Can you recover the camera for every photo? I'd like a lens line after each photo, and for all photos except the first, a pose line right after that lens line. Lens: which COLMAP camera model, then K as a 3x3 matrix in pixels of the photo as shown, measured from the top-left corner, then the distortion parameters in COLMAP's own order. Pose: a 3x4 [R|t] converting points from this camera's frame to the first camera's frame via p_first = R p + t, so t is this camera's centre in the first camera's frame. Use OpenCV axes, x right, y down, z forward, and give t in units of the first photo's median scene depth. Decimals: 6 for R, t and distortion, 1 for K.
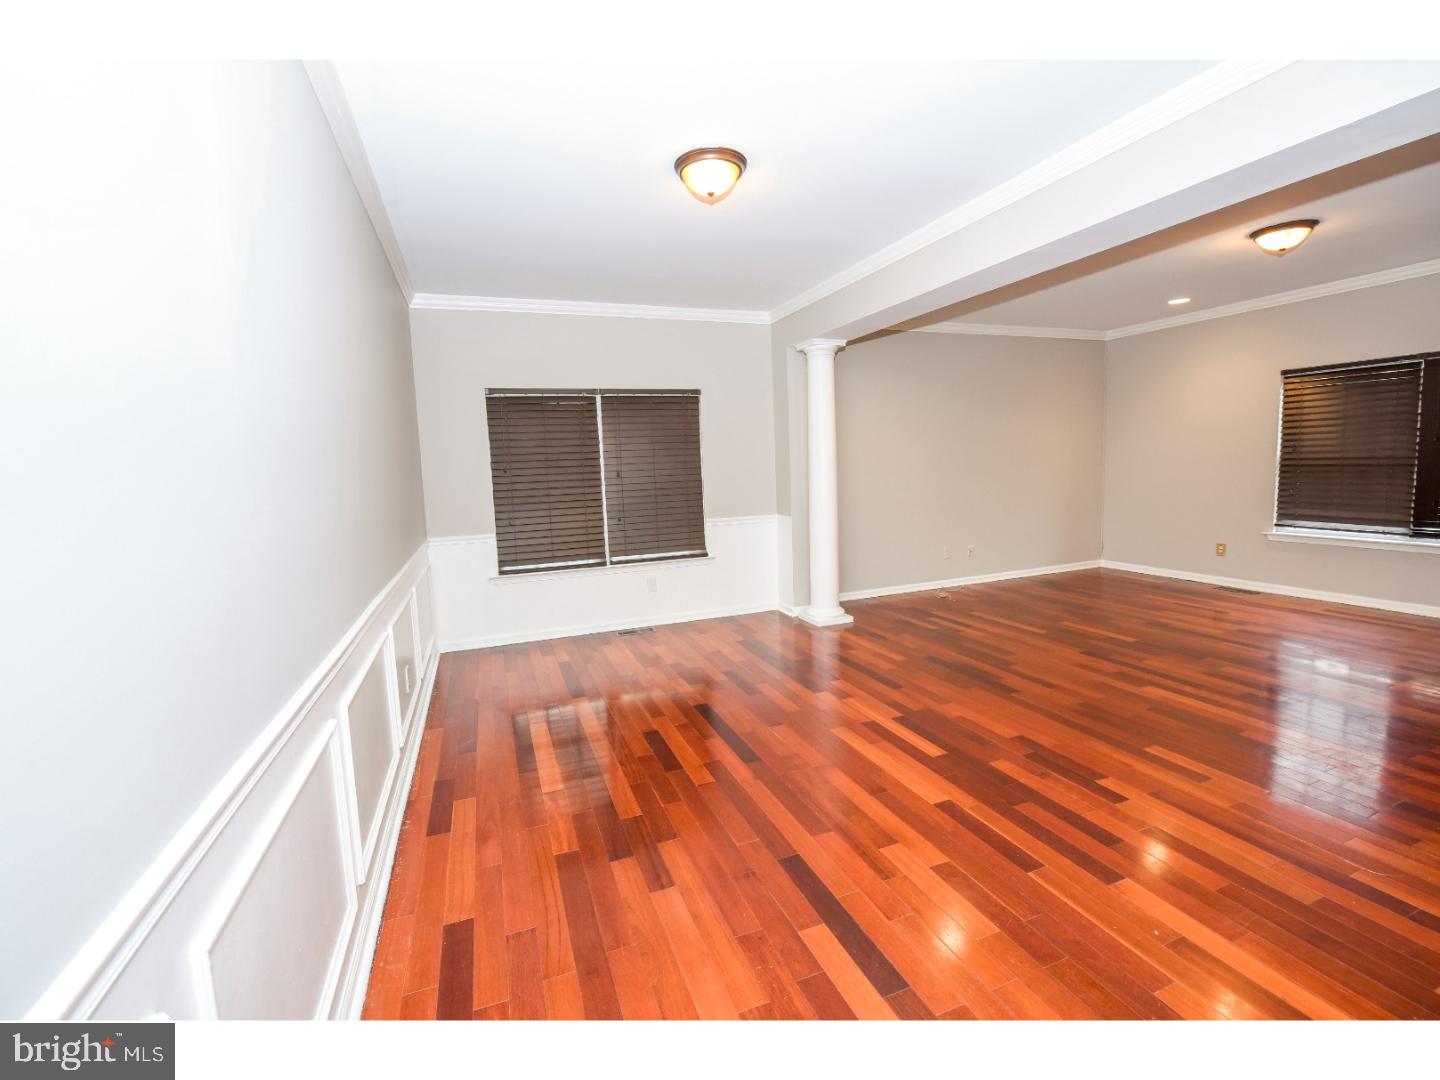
lens RADIAL K [[572.2, 0, 705.9], [0, 572.2, 533.8], [0, 0, 1]] dist [-0.015492, -0.000950]
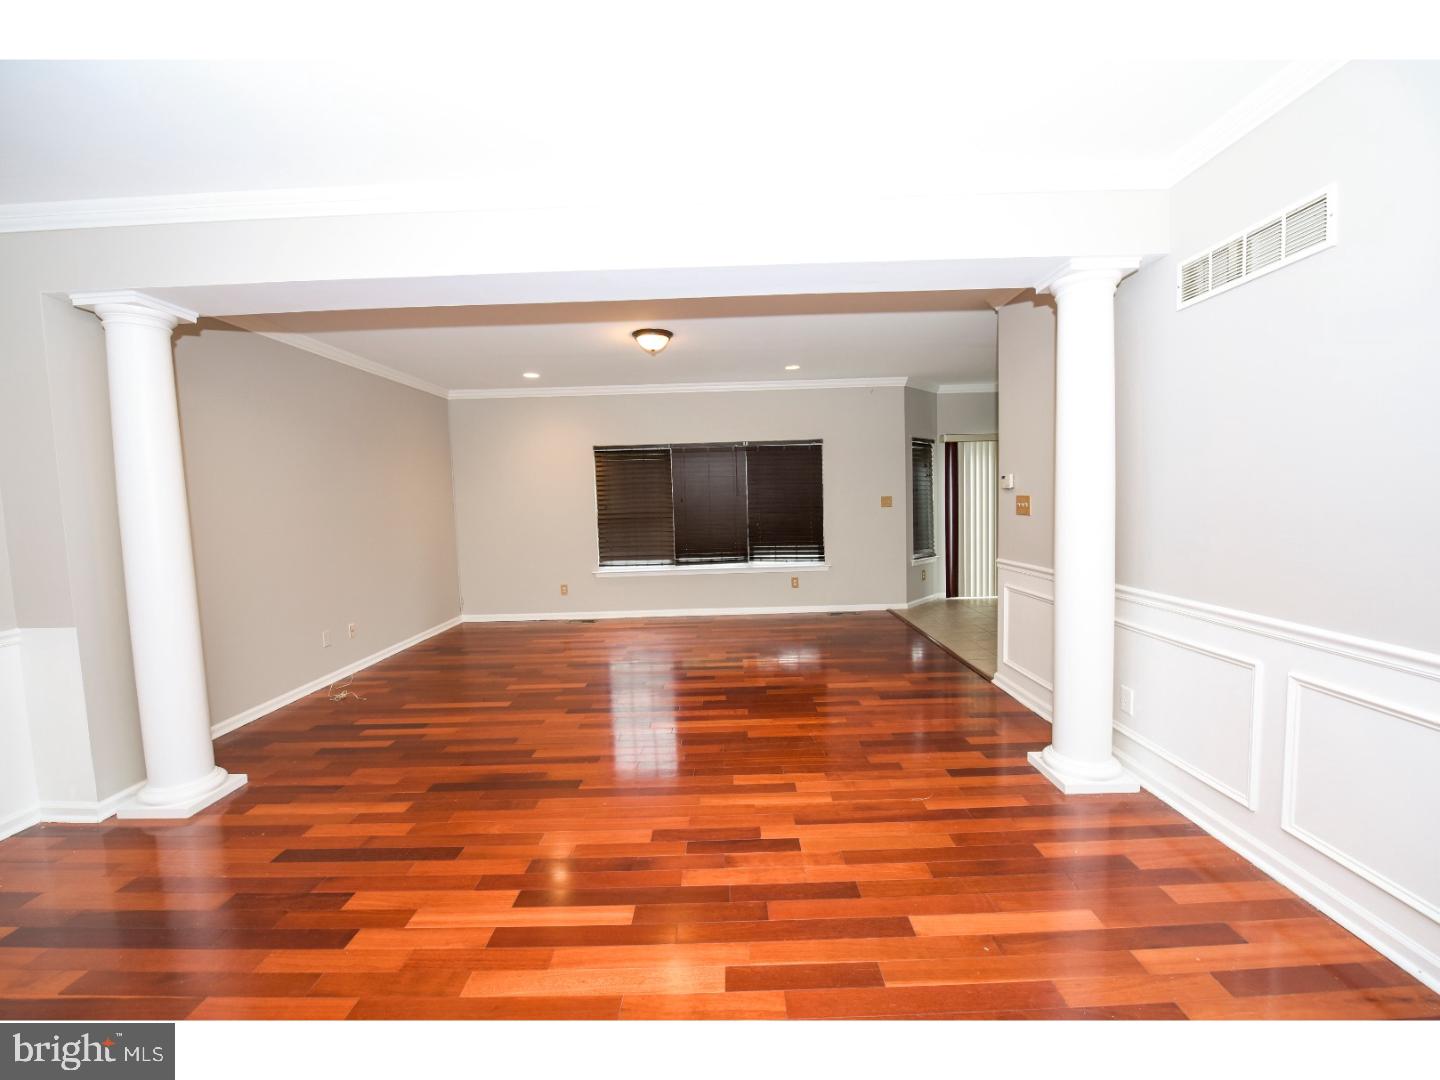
lens RADIAL K [[572.2, 0, 715.0], [0, 572.2, 532.5], [0, 0, 1]] dist [-0.015492, -0.000950]
pose [[0.366827, -0.025310, 0.929945, -0.137305], [0.126385, 0.991718, -0.022863, -0.039453], [-0.921664, 0.125918, 0.366987, 0.398817]]
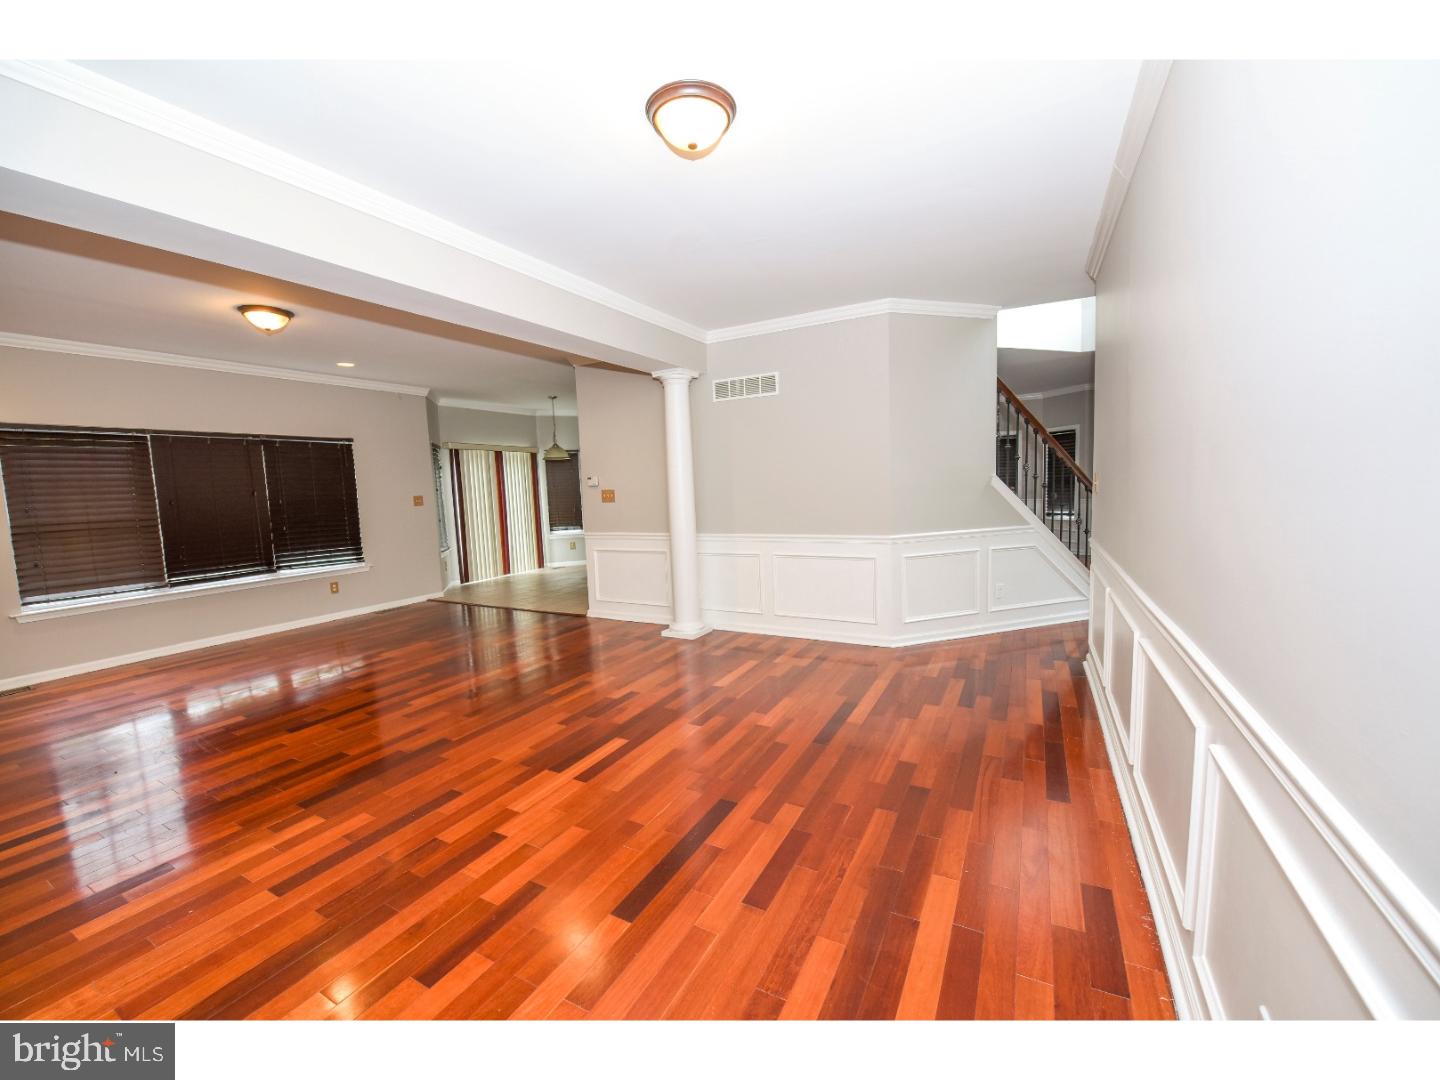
lens RADIAL K [[572.2, 0, 717.6], [0, 572.2, 541.7], [0, 0, 1]] dist [-0.015492, -0.000950]
pose [[-0.641791, -0.015682, 0.766719, -0.416073], [0.150660, 0.977729, 0.146109, -0.103090], [-0.751935, 0.209286, -0.625135, 1.029848]]
